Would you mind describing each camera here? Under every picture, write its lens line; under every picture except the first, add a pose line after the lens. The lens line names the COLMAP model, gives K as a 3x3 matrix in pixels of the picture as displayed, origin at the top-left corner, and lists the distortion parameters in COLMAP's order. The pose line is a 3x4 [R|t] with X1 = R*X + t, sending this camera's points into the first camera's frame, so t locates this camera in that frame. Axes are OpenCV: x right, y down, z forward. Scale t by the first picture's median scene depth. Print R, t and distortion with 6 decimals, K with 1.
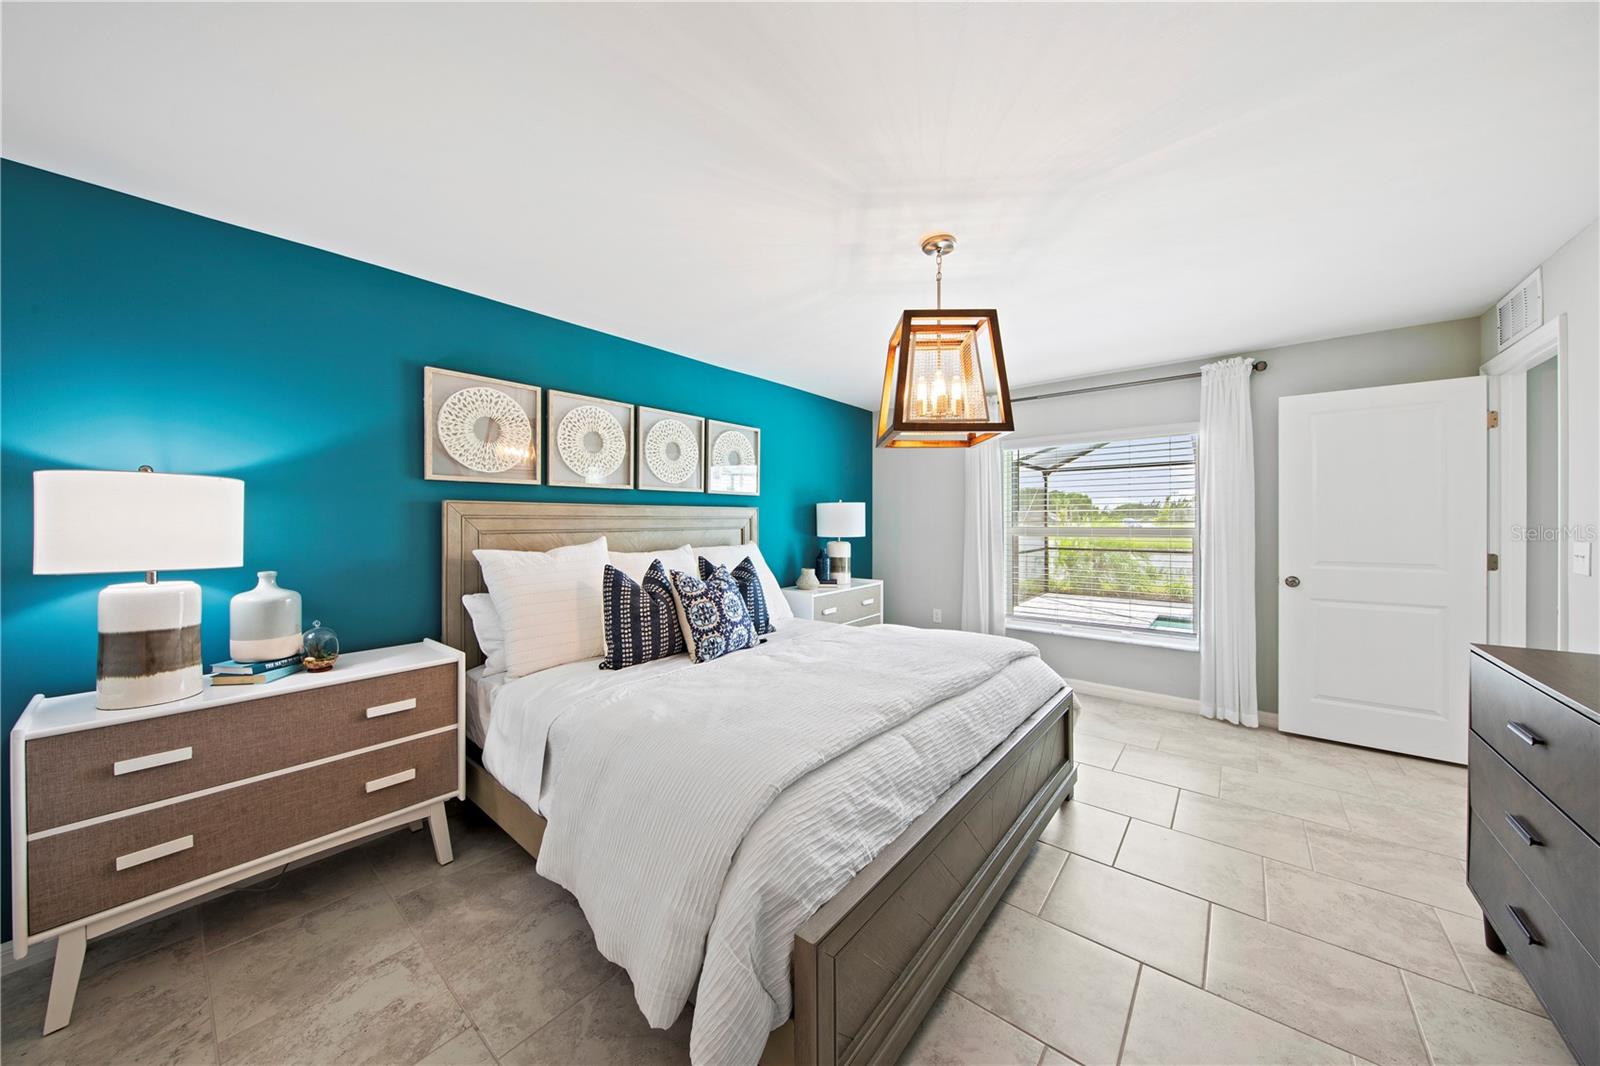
lens RADIAL K [[536.5, 0, 798.5], [0, 536.5, 529.5], [0, 0, 1]] dist [0.000590, -0.002397]
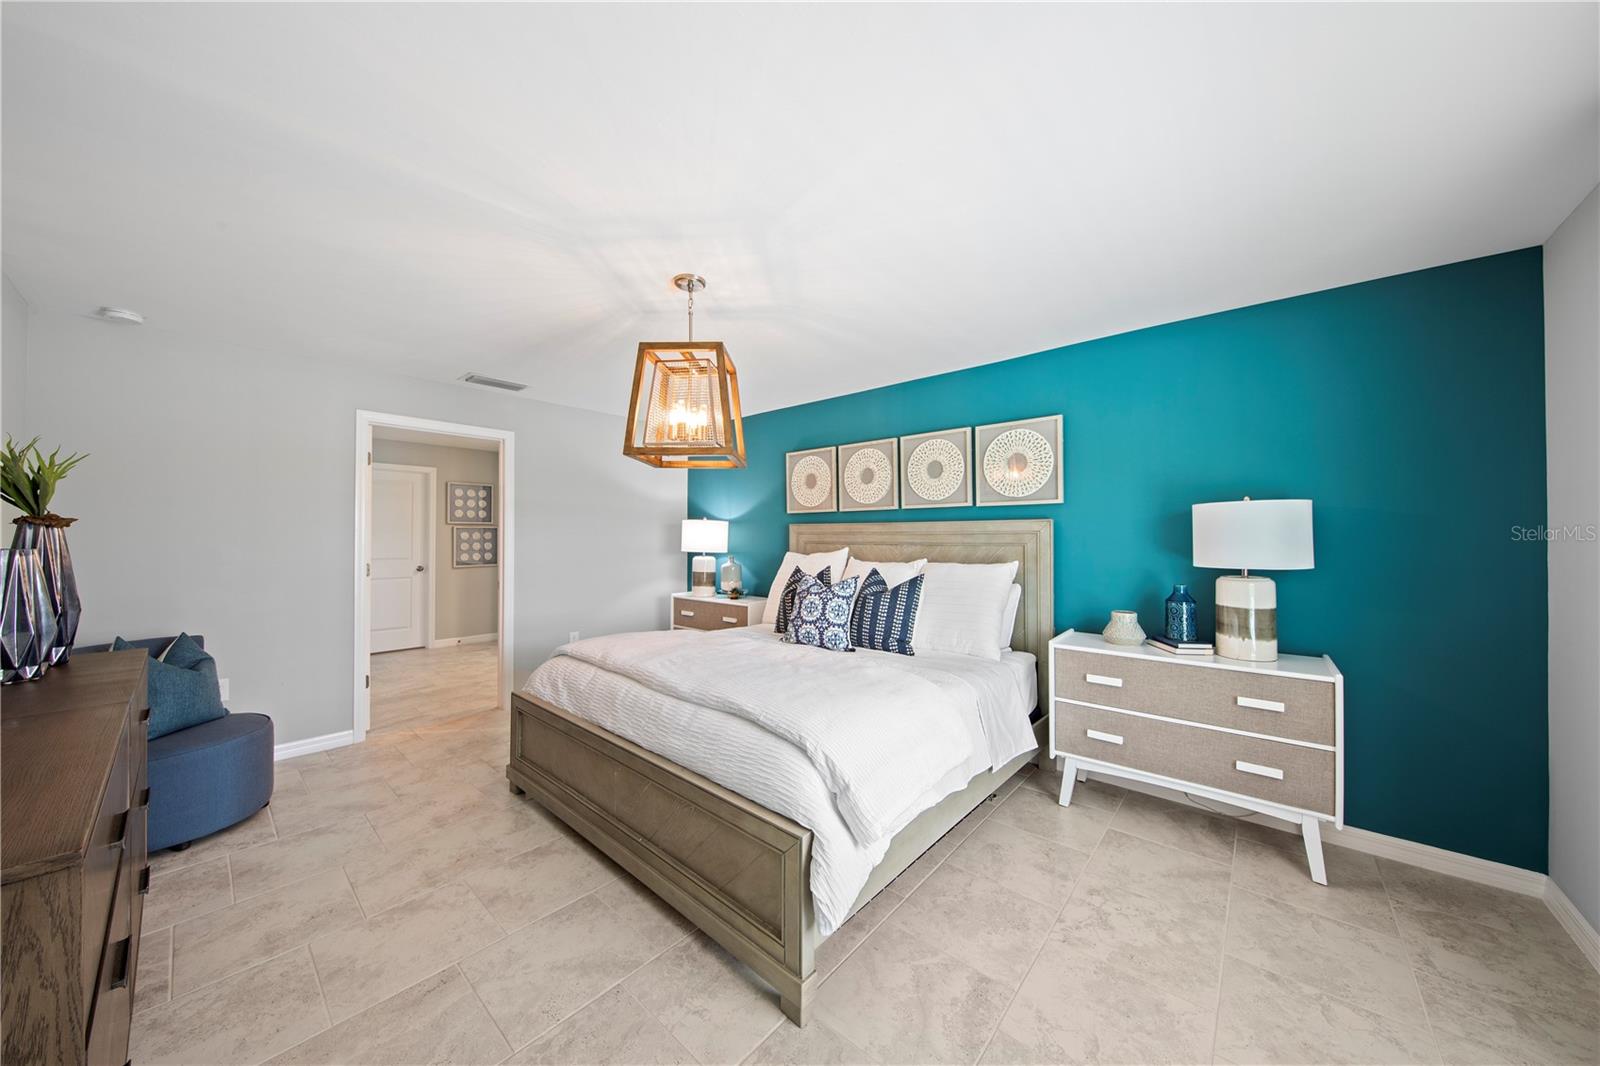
lens RADIAL K [[536.5, 0, 798.6], [0, 536.5, 534.1], [0, 0, 1]] dist [0.000590, -0.002397]
pose [[-0.037871, -0.011408, -0.999217, 0.885844], [-0.027214, 0.999576, -0.010381, -0.001968], [0.998912, 0.026800, -0.038166, 0.836135]]
